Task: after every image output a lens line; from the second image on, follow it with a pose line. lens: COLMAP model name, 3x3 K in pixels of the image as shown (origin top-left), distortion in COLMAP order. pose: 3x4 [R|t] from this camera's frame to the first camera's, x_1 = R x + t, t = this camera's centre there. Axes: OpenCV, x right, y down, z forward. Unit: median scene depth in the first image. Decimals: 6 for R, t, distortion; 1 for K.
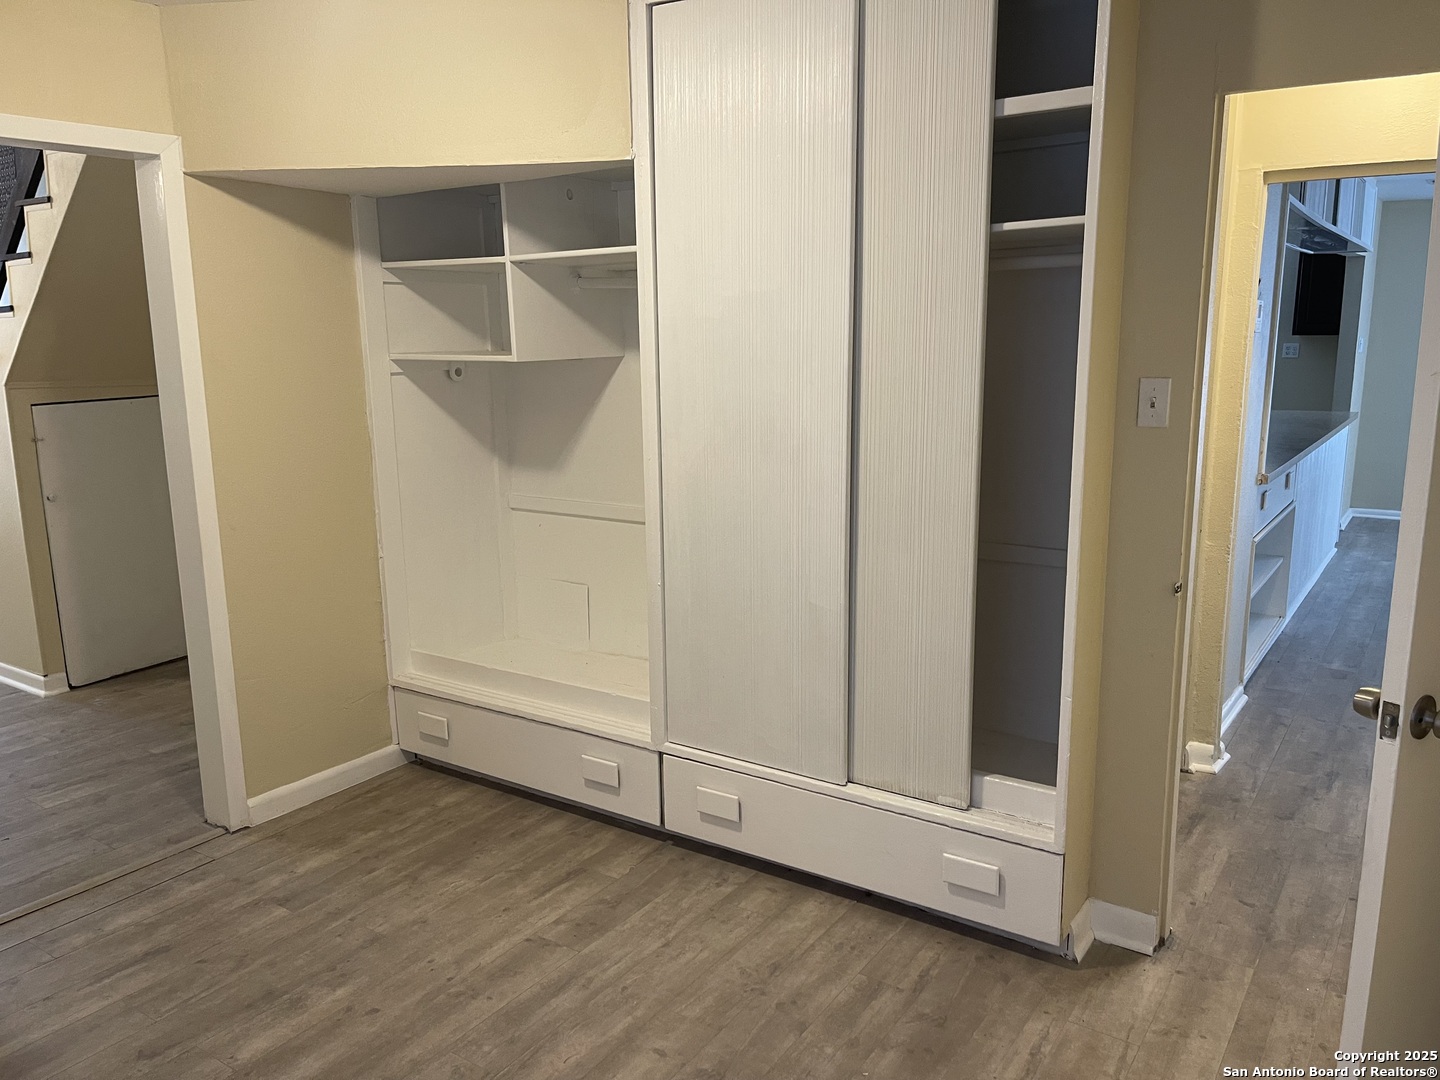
lens RADIAL K [[1086.0, 0, 720.0], [0, 1086.0, 540.0], [0, 0, 1]] dist [-0.000907, -0.002002]
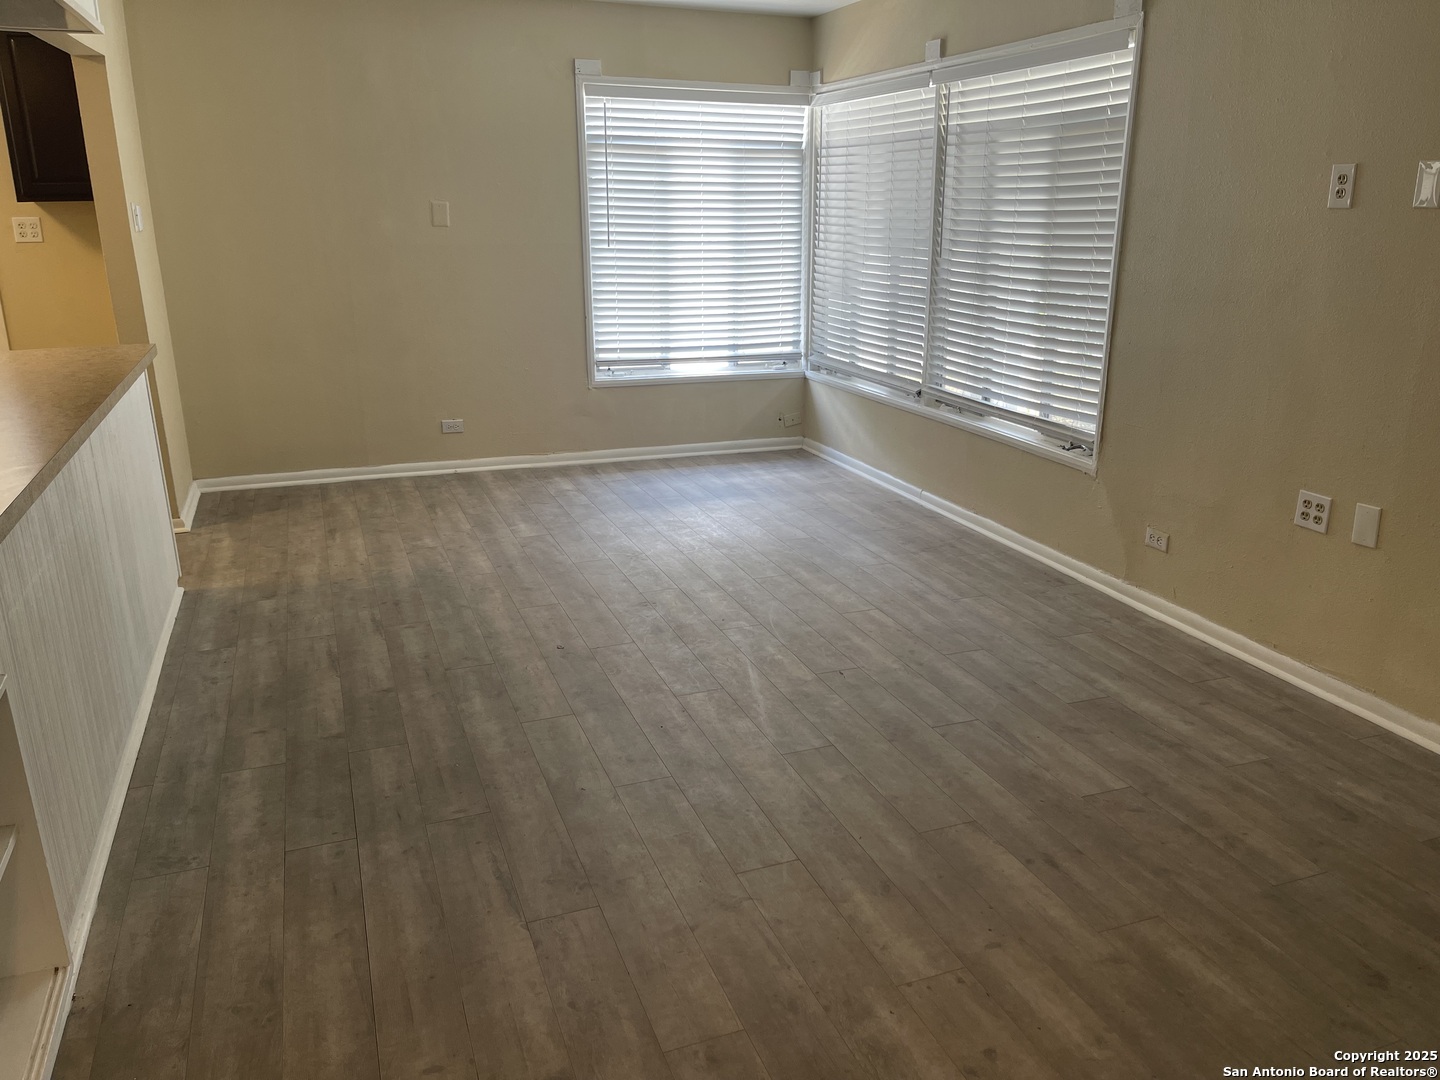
lens RADIAL K [[1086.0, 0, 720.0], [0, 1086.0, 540.0], [0, 0, 1]] dist [-0.000907, -0.002002]
pose [[0.568286, -0.238902, 0.787386, 0.271724], [0.148742, 0.970985, 0.187255, -0.076541], [-0.809275, 0.010703, 0.587332, 0.415288]]
